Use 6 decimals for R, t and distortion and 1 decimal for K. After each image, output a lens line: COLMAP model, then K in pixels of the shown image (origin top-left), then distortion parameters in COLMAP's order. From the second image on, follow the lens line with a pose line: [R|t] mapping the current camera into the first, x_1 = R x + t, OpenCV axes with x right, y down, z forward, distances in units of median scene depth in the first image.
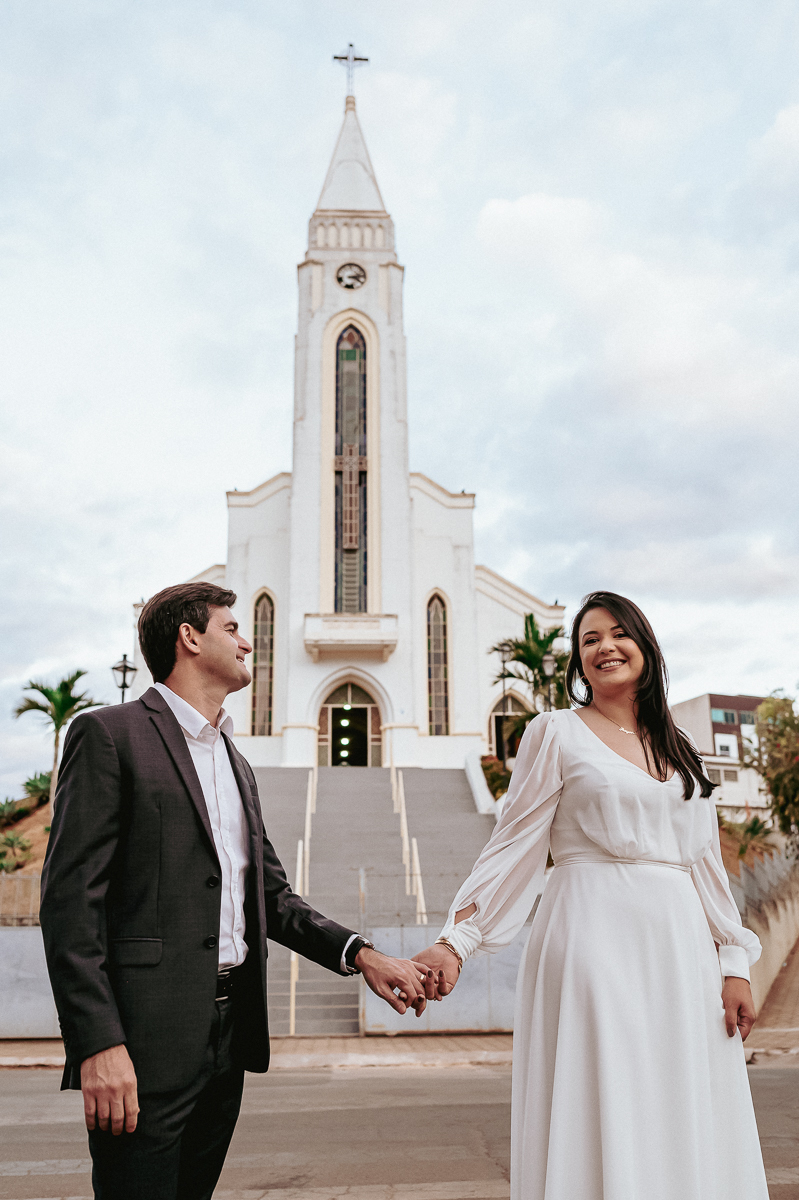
lens RADIAL K [[1207.4, 0, 397.6], [0, 1207.4, 598.8], [0, 0, 1]] dist [-0.001980, 0.004650]
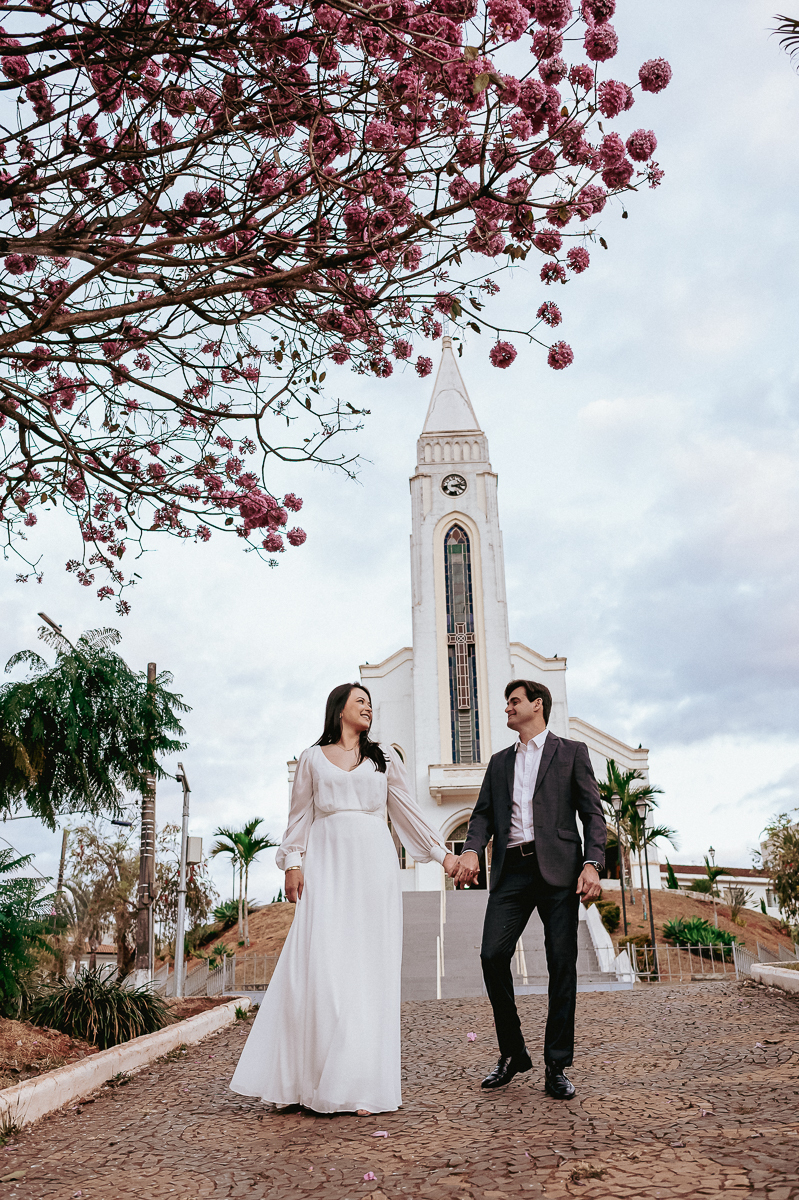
lens RADIAL K [[1185.0, 0, 395.5], [0, 1185.0, 602.7], [0, 0, 1]] dist [-0.008903, 0.027282]
pose [[0.994384, -0.050726, -0.092886, 0.008238], [0.039799, 0.992459, -0.115935, -0.012266], [0.098067, 0.111587, 0.988904, -0.188747]]
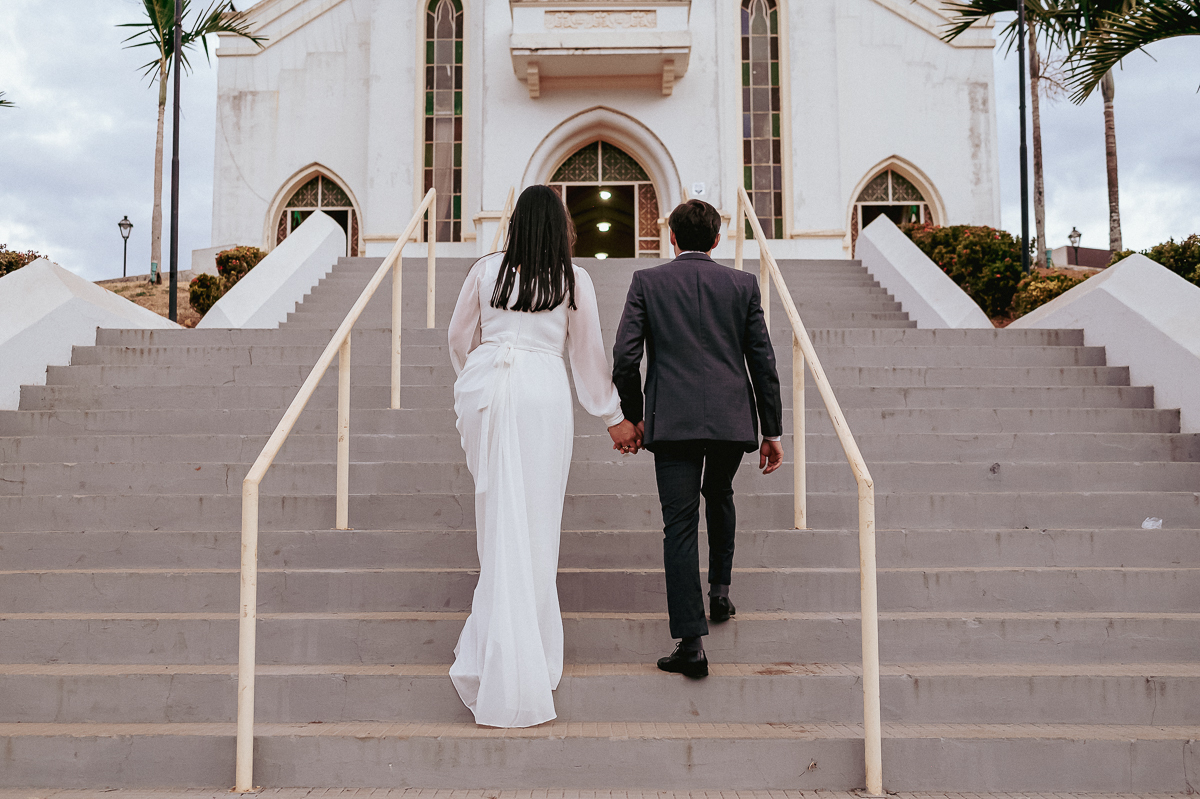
lens RADIAL K [[1253.0, 0, 575.0], [0, 1253.0, 401.8], [0, 0, 1]] dist [-0.008219, -0.001522]
pose [[0.997334, -0.000727, -0.072970, -0.009647], [0.012737, 0.986335, 0.164261, 0.089150], [0.071853, -0.164752, 0.983714, 0.411892]]
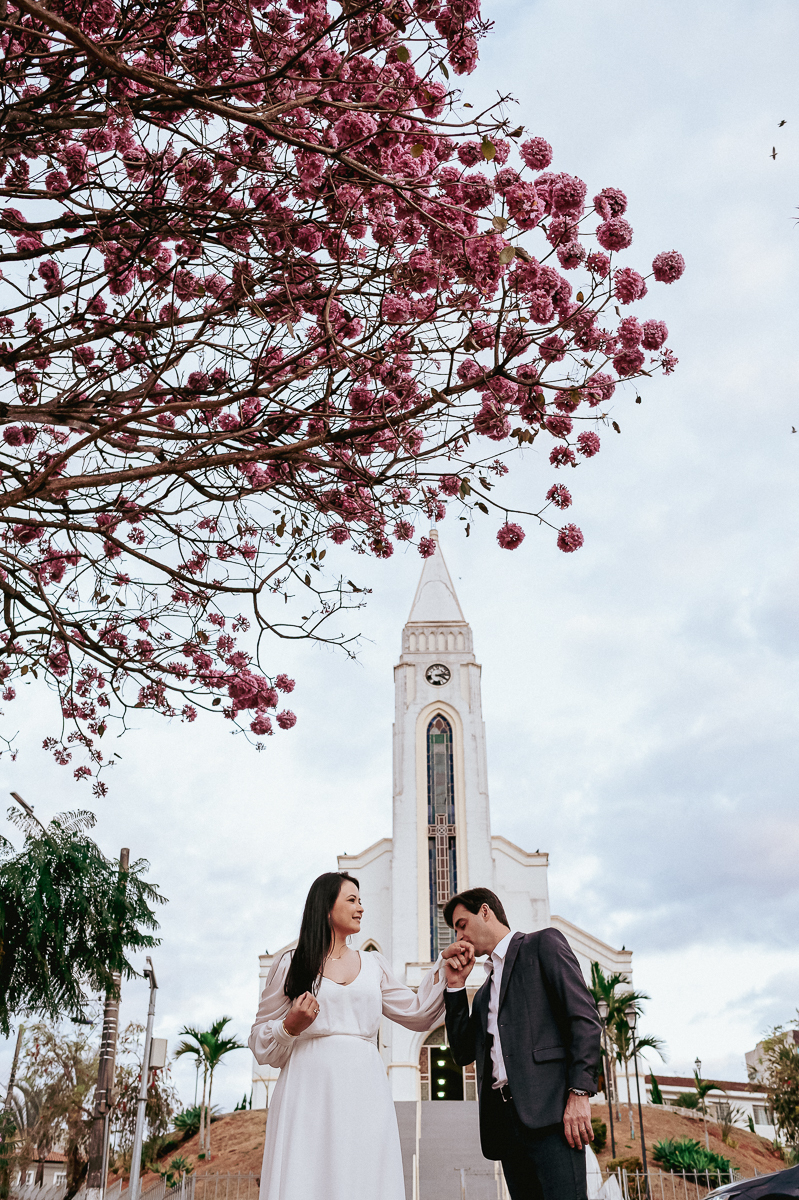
lens RADIAL K [[1174.8, 0, 403.0], [0, 1174.8, 607.8], [0, 0, 1]] dist [-0.010347, 0.029858]
pose [[0.997413, -0.034743, -0.062927, 0.003697], [0.016648, 0.963282, -0.267975, -0.013684], [0.069926, 0.266234, 0.961369, -0.176748]]
